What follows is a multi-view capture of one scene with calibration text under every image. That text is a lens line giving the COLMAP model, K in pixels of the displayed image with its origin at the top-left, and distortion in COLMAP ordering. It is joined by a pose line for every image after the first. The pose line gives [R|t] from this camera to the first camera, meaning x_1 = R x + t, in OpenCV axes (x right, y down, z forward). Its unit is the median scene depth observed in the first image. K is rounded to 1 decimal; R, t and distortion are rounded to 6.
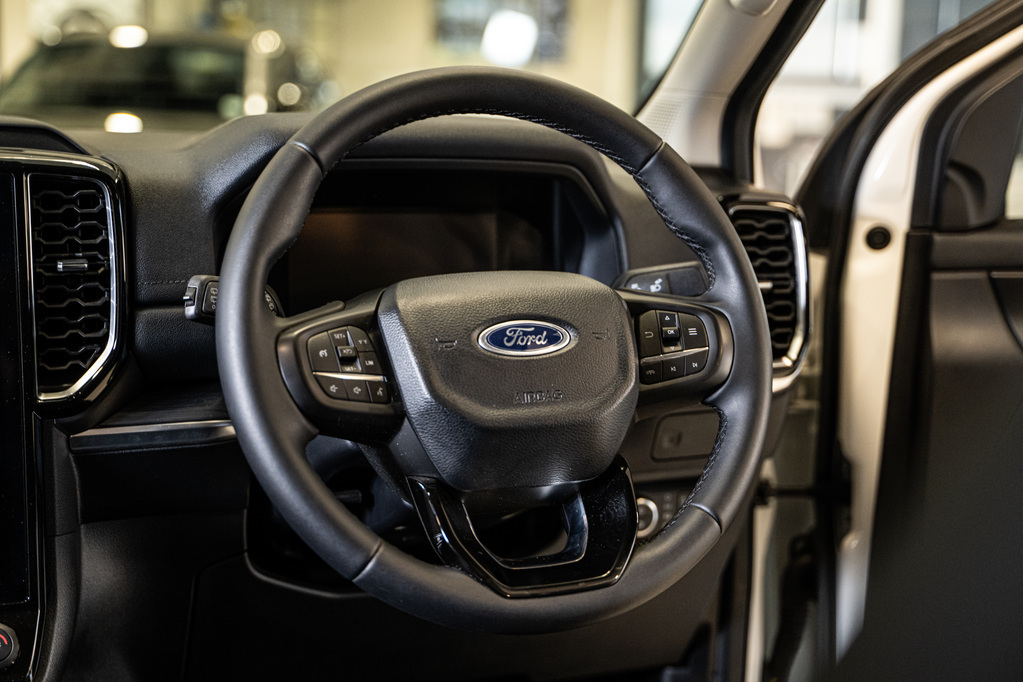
lens RADIAL K [[1466.9, 0, 511.5], [0, 1466.9, 341.0], [0, 0, 1]] dist [0.004642, -0.022796]
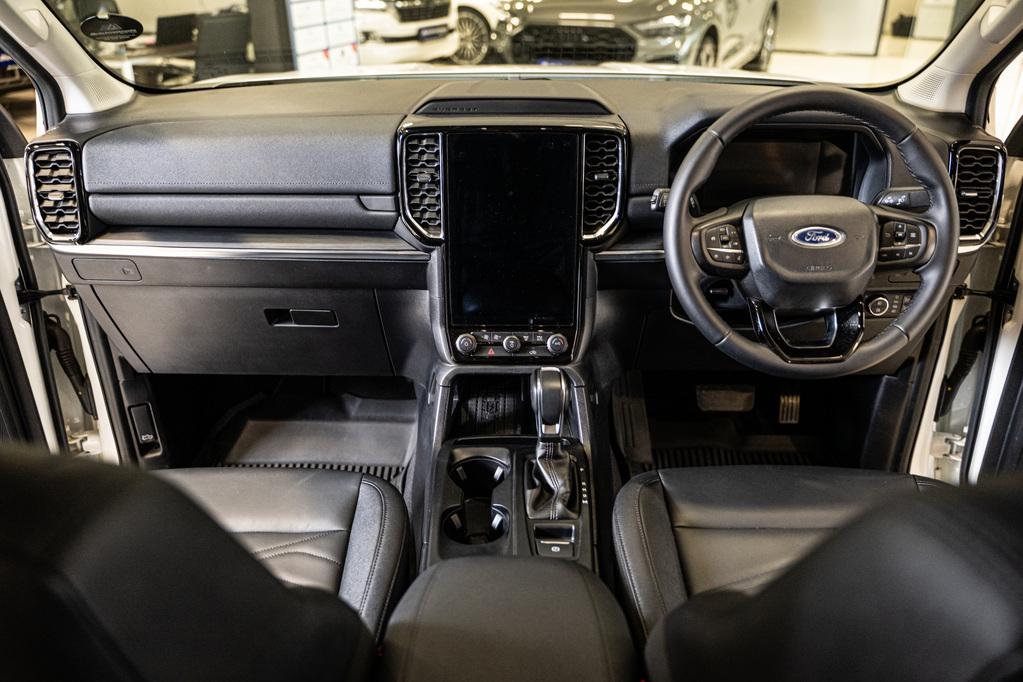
lens RADIAL K [[822.3, 0, 511.5], [0, 822.3, 341.0], [0, 0, 1]] dist [-0.002183, -0.006021]
pose [[0.924704, 0.145237, -0.351892, 0.037421], [-0.037489, 0.954612, 0.295484, -0.173390], [0.378836, -0.260043, 0.888179, -0.182178]]
